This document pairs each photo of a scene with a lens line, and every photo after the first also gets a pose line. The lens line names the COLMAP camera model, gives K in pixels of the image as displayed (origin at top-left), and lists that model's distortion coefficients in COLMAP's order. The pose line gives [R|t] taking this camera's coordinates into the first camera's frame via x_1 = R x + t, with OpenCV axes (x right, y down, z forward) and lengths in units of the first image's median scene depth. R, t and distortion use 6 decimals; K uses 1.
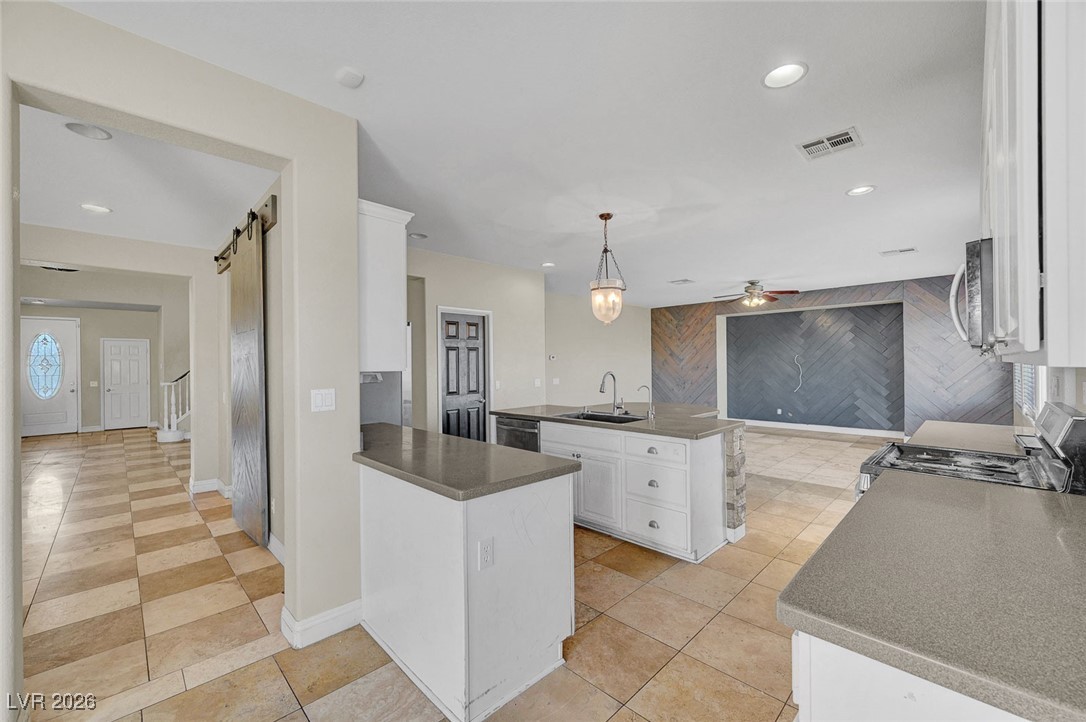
lens RADIAL K [[432.3, 0, 543.0], [0, 432.3, 361.0], [0, 0, 1]] dist [0.000777, 0.000163]
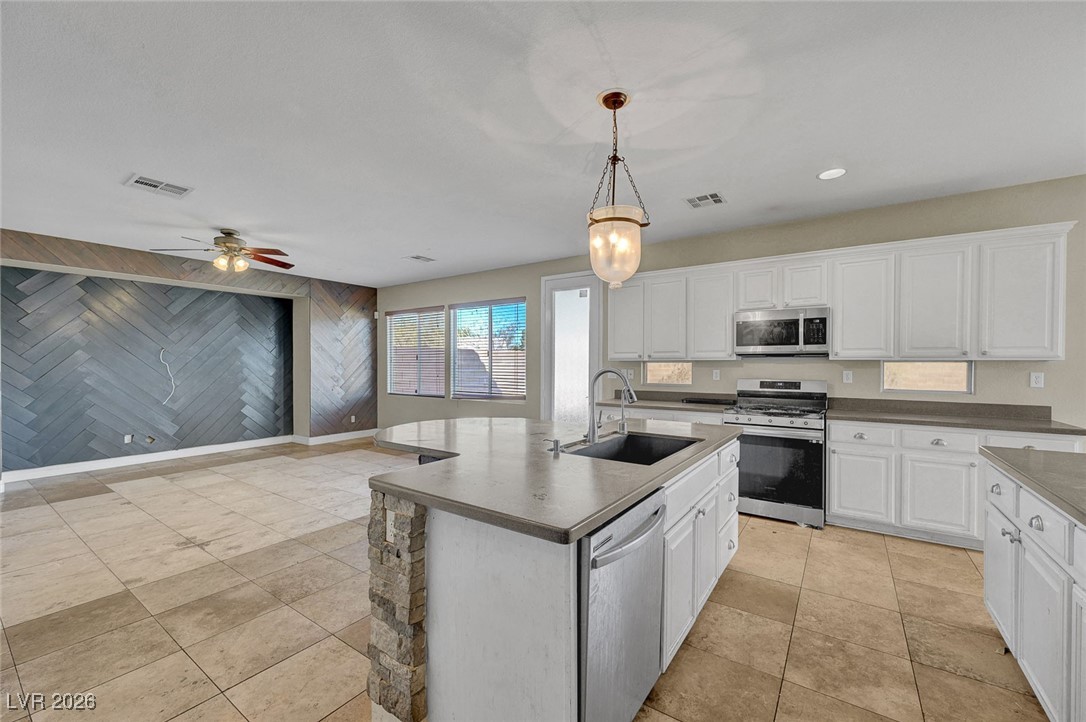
lens RADIAL K [[435.6, 0, 544.1], [0, 435.6, 366.2], [0, 0, 1]] dist [-0.000220, 0.000068]
pose [[-0.181292, 0.001887, 0.983428, -0.407450], [-0.006025, 0.999977, -0.003029, 0.023191], [-0.983411, -0.006475, -0.181276, 1.180812]]
